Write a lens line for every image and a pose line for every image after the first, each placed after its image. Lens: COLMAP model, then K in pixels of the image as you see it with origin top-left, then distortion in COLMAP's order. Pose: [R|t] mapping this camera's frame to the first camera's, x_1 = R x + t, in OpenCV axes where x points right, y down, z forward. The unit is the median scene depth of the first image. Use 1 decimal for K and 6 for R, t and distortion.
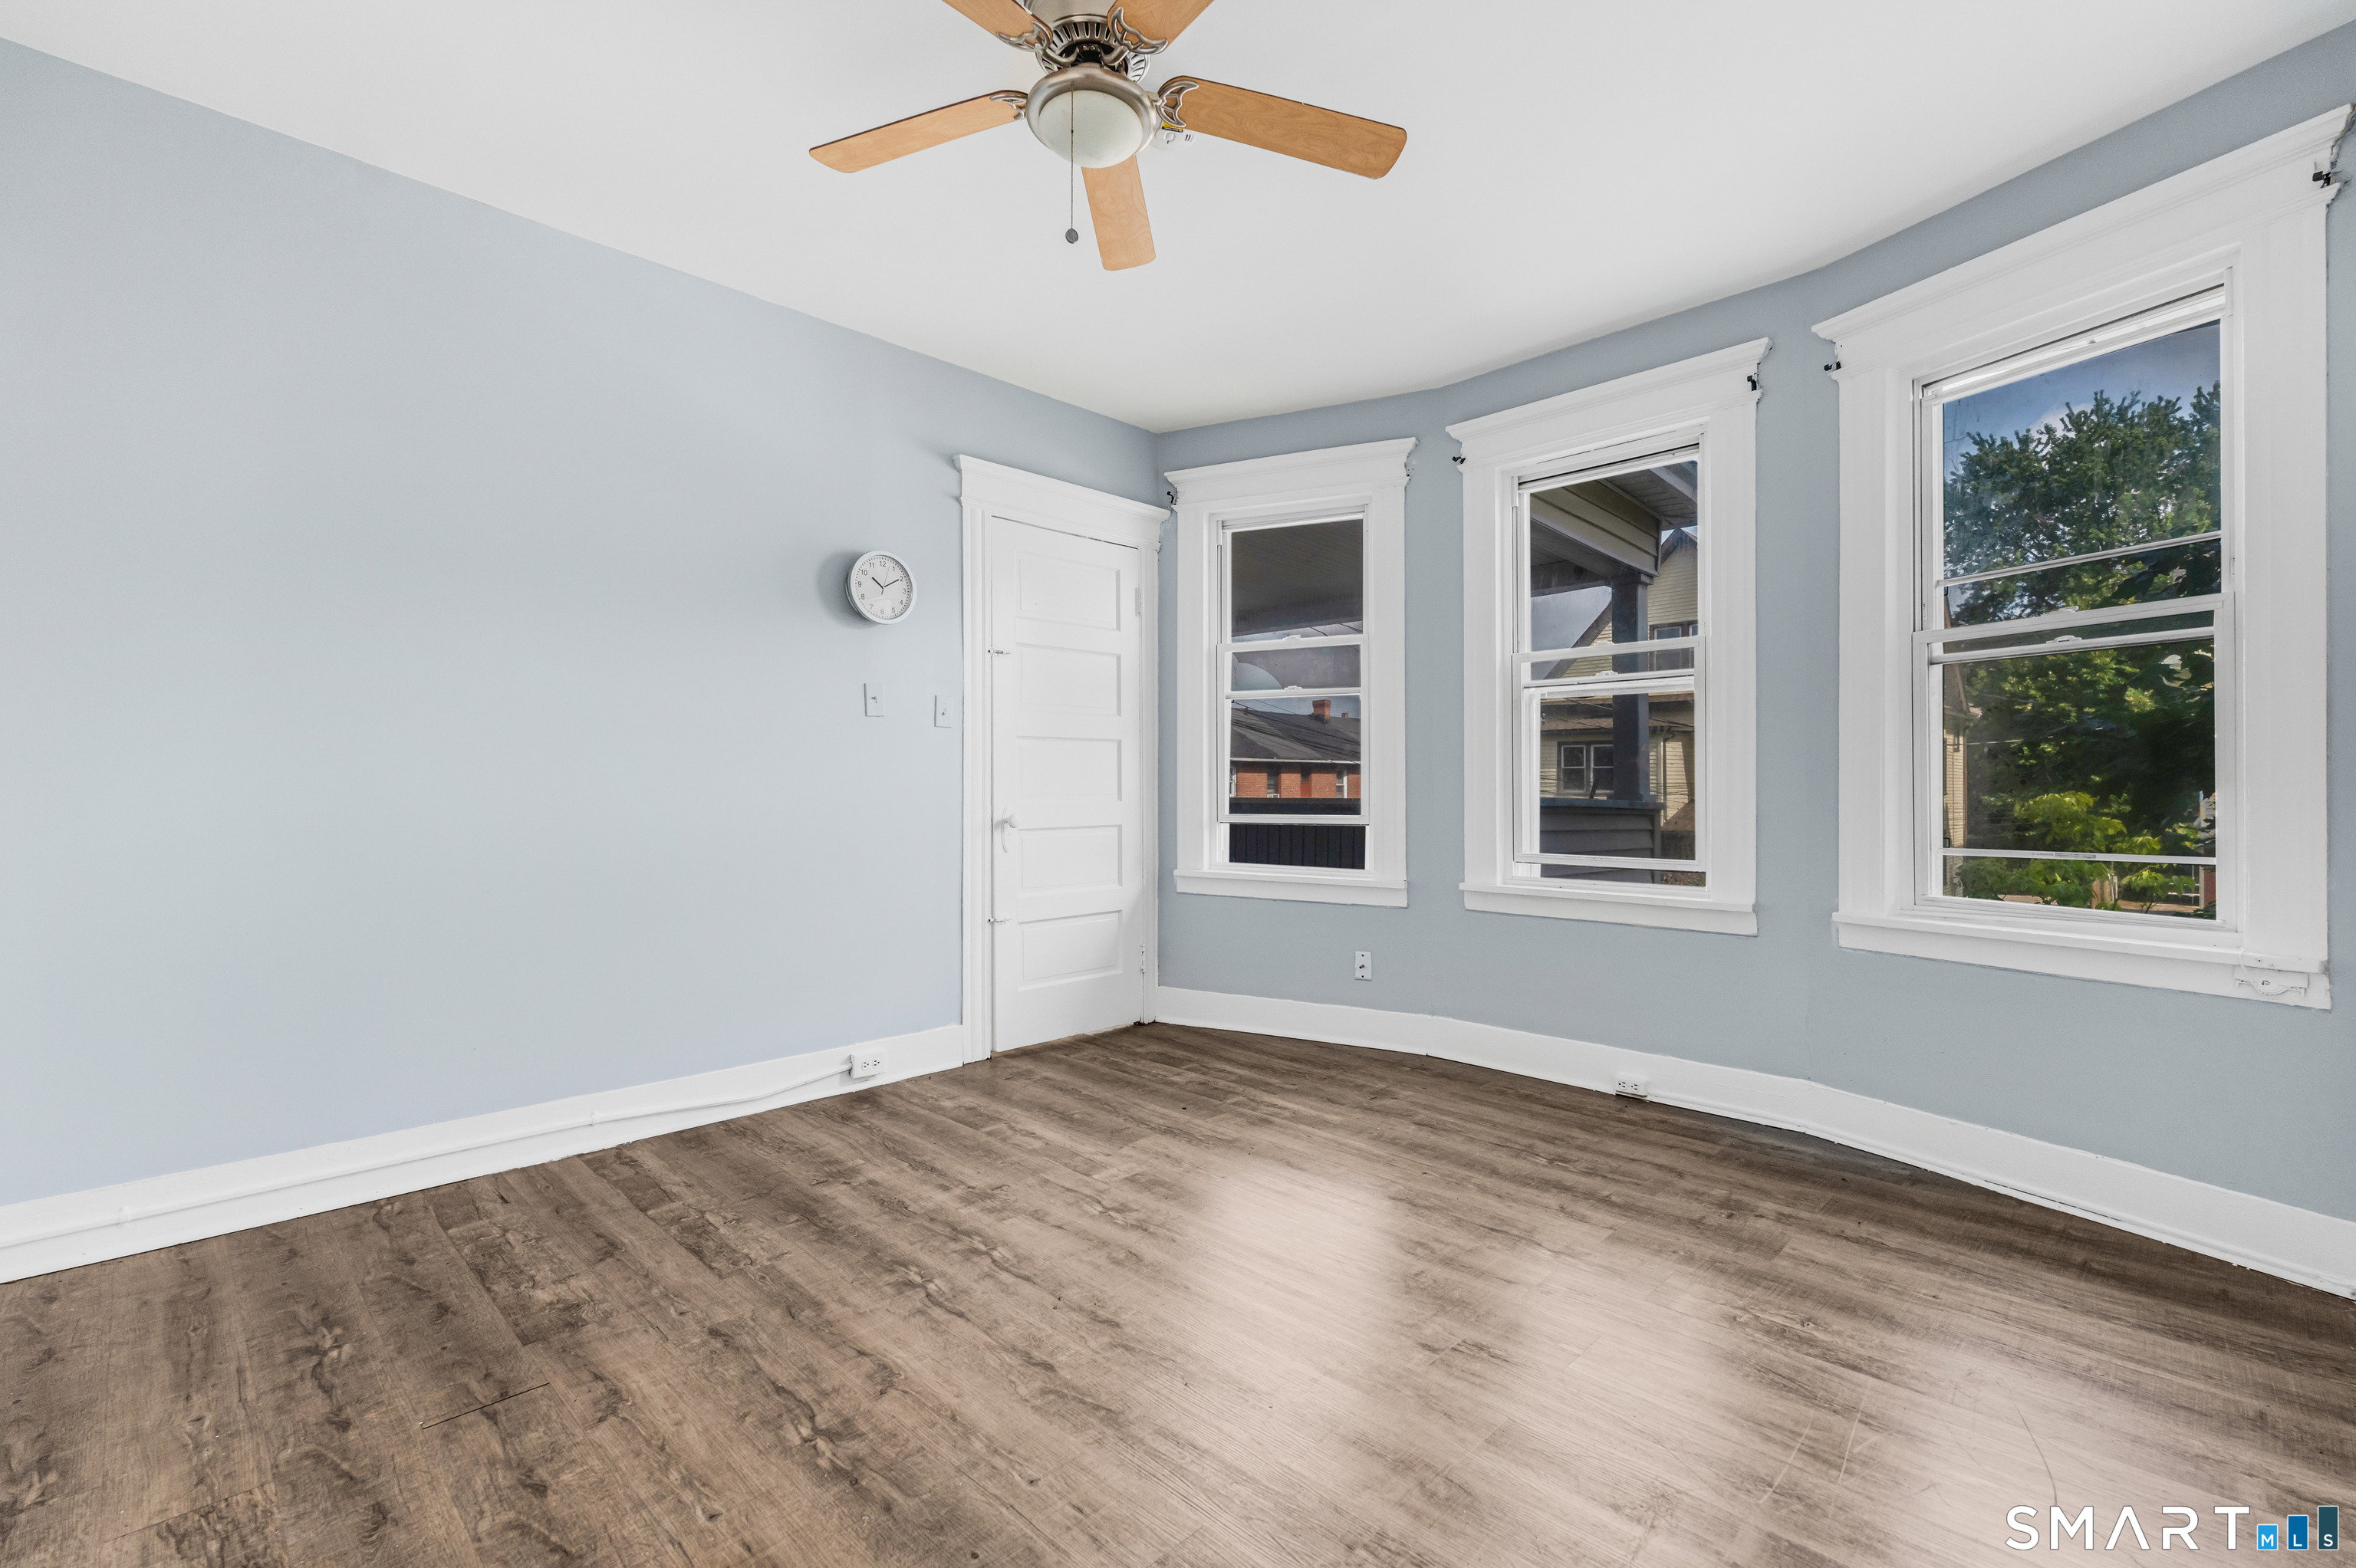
lens RADIAL K [[1060.2, 0, 1192.2], [0, 1060.2, 786.5], [0, 0, 1]] dist [0.002544, 0.000194]
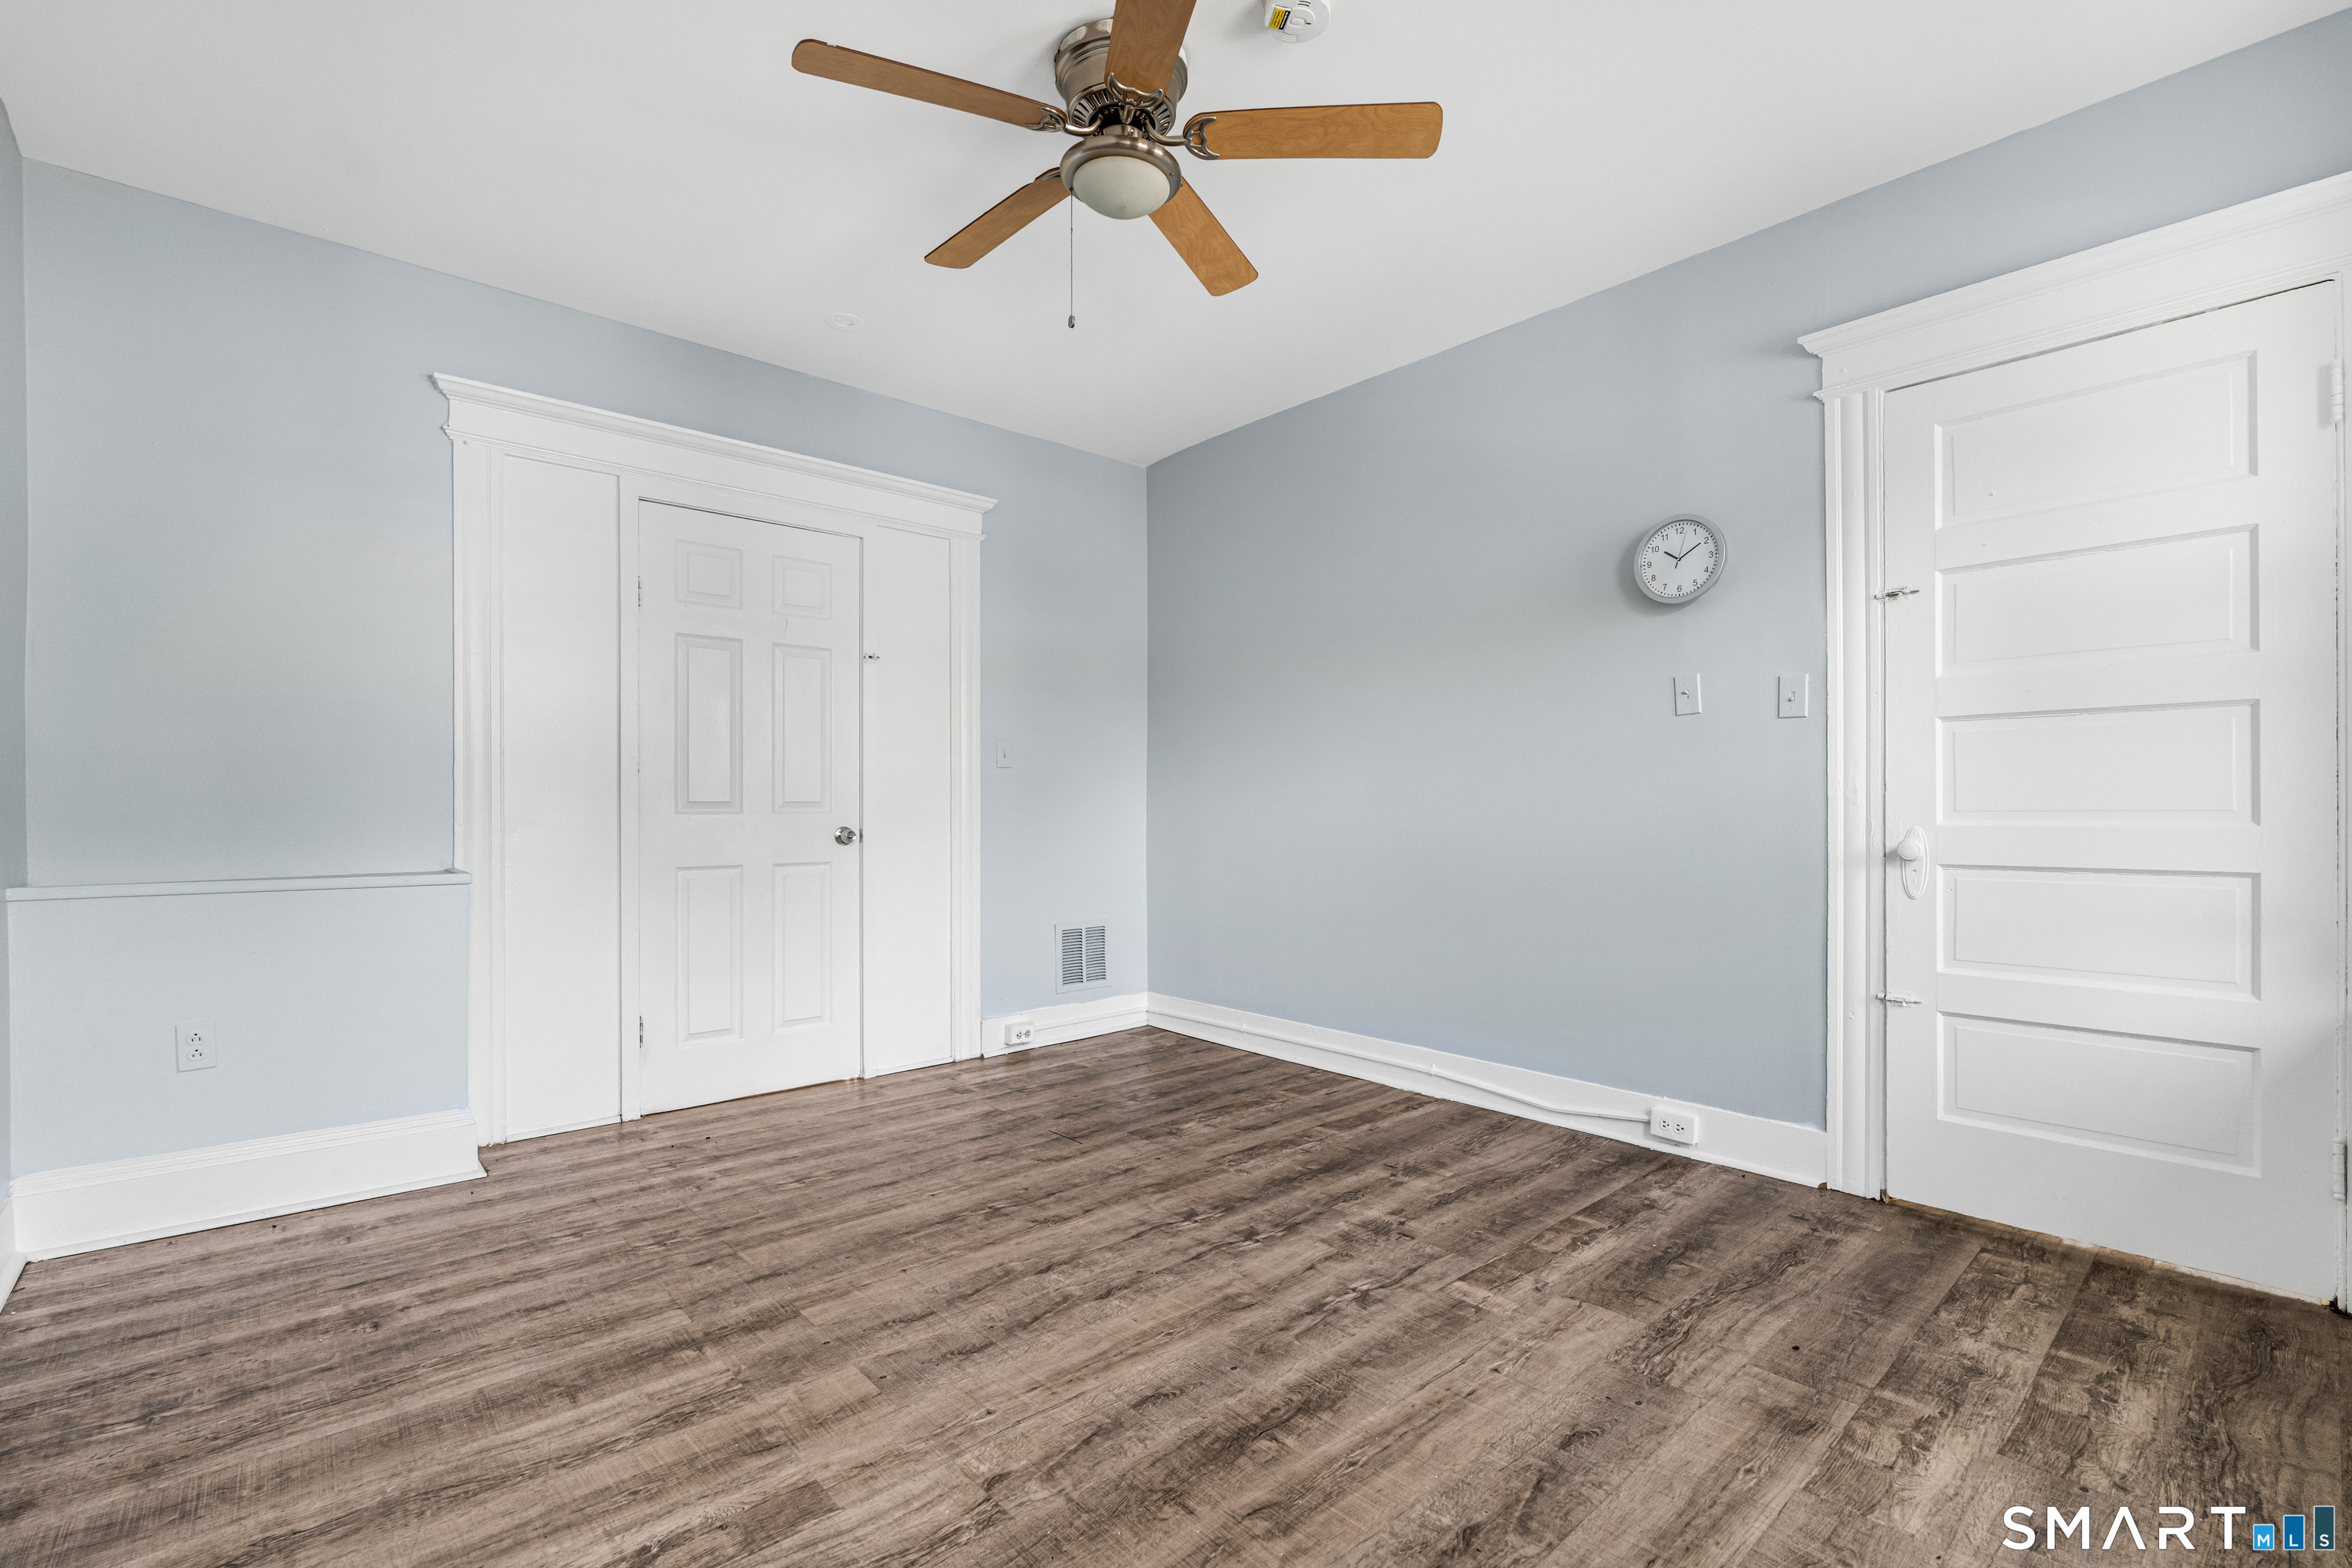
lens RADIAL K [[1058.6, 0, 1151.6], [0, 1058.6, 798.1], [0, 0, 1]] dist [0.002544, 0.000194]
pose [[-0.100764, -0.005353, -0.994896, 0.635331], [0.004322, 0.999974, -0.005818, 0.003969], [0.994901, -0.004886, -0.100739, 0.739013]]
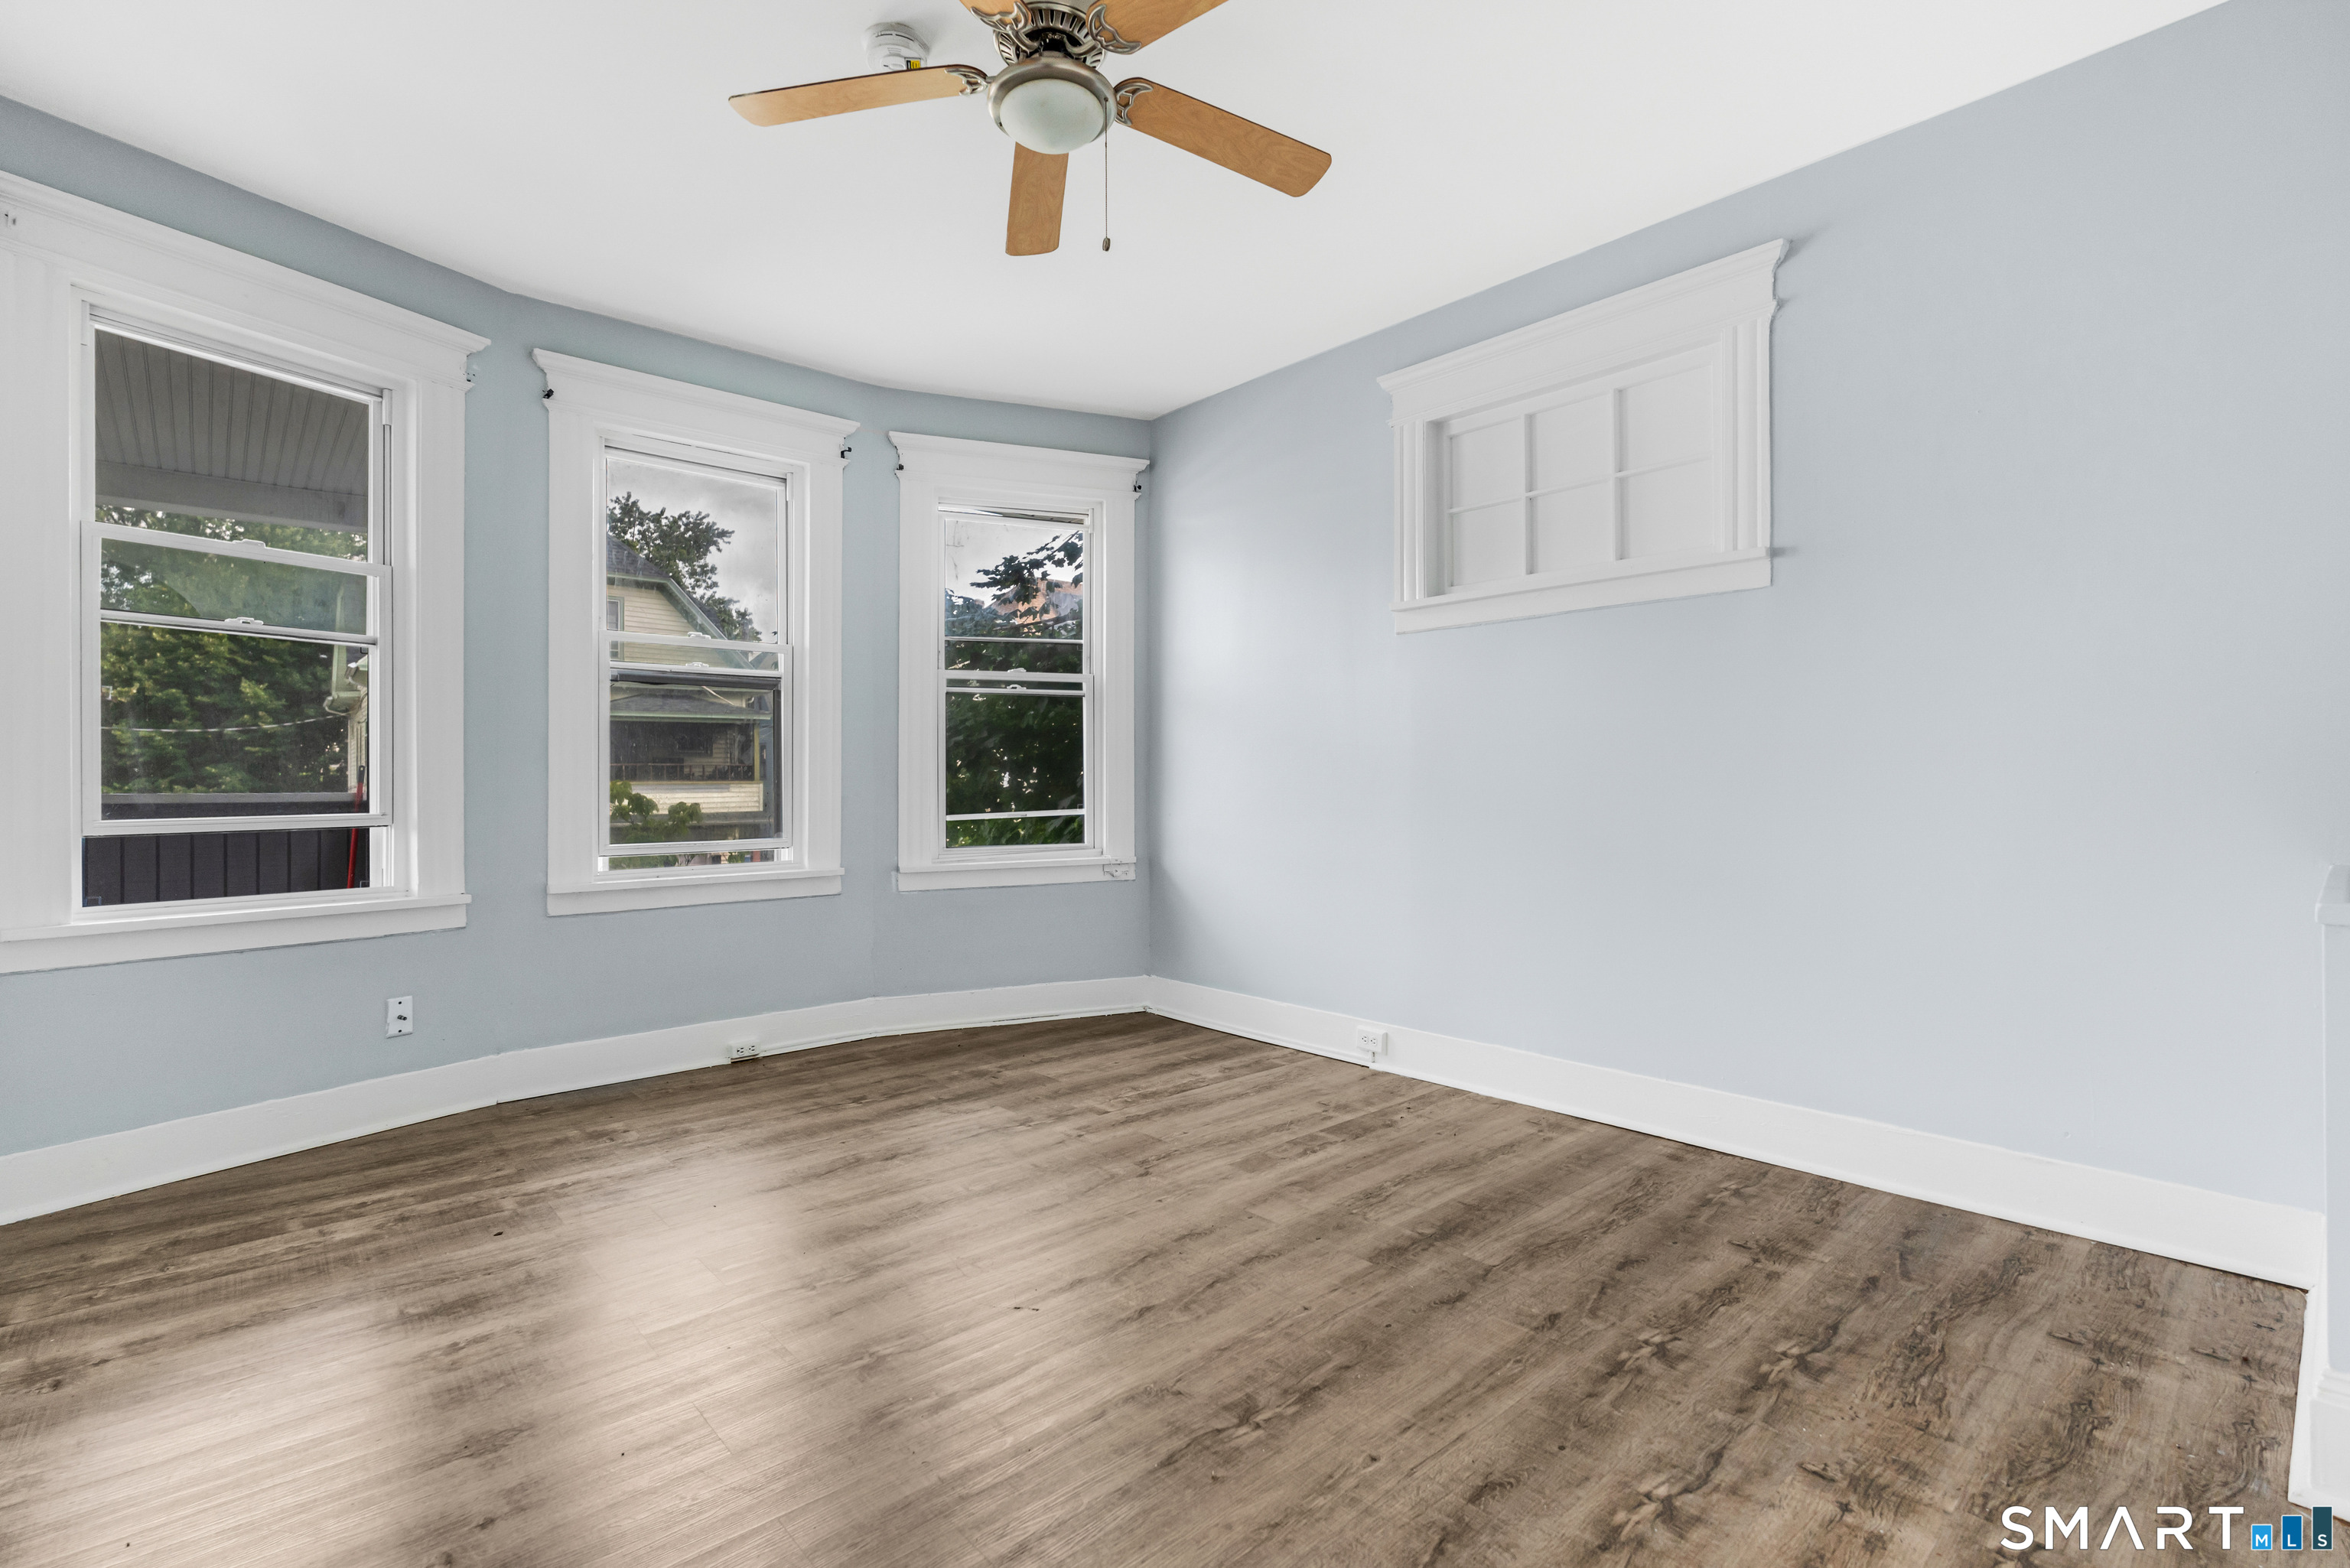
lens RADIAL K [[1057.6, 0, 1191.6], [0, 1057.6, 778.7], [0, 0, 1]] dist [0.002544, 0.000194]
pose [[0.051804, -0.001912, 0.998655, -0.706374], [0.001312, 0.999997, 0.001846, 0.003966], [-0.998656, 0.001214, 0.051807, 0.531005]]
